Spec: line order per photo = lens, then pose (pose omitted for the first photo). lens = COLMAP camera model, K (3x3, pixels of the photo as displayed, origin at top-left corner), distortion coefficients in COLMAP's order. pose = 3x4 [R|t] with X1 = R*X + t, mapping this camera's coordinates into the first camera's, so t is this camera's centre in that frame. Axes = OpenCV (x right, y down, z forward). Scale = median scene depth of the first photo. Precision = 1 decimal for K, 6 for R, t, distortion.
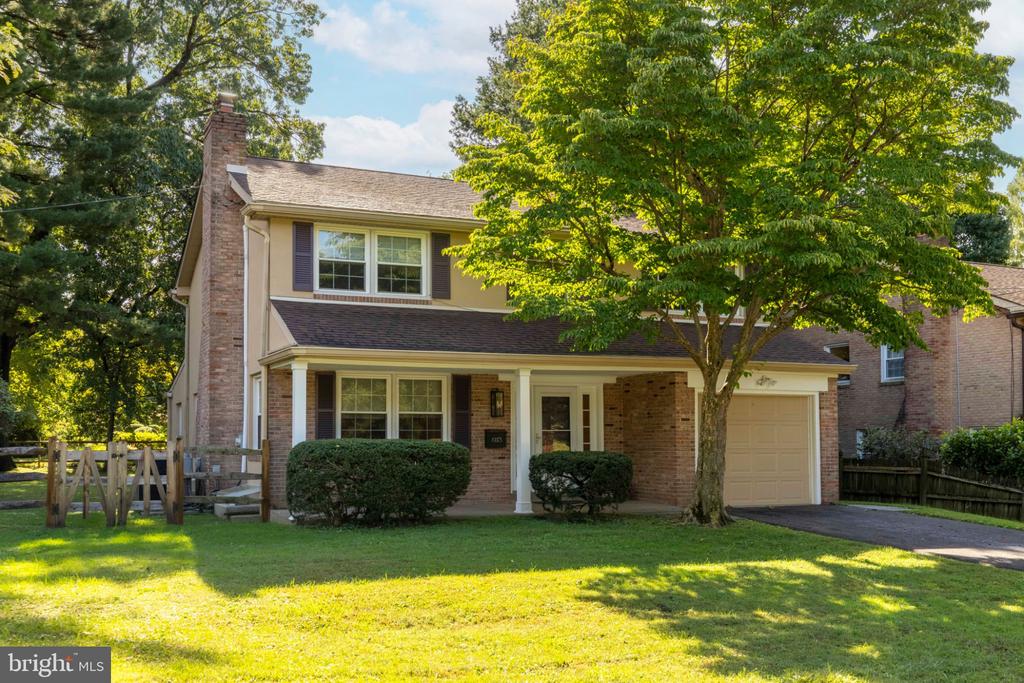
lens RADIAL K [[1029.5, 0, 511.6], [0, 1029.5, 400.4], [0, 0, 1]] dist [-0.000552, -0.002958]
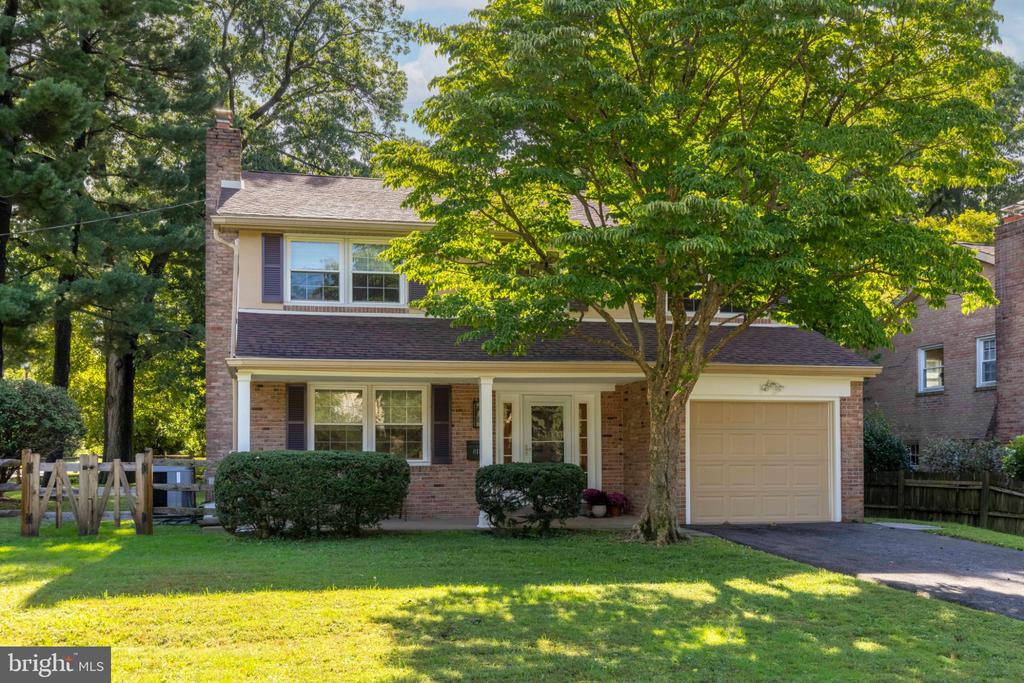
lens RADIAL K [[1017.7, 0, 498.8], [0, 1017.7, 440.7], [0, 0, 1]] dist [0.000215, 0.011659]
pose [[0.980249, -0.005299, -0.197694, 0.197485], [0.010228, 0.999662, 0.023921, 0.005661], [0.197500, -0.025470, 0.979972, 0.070327]]
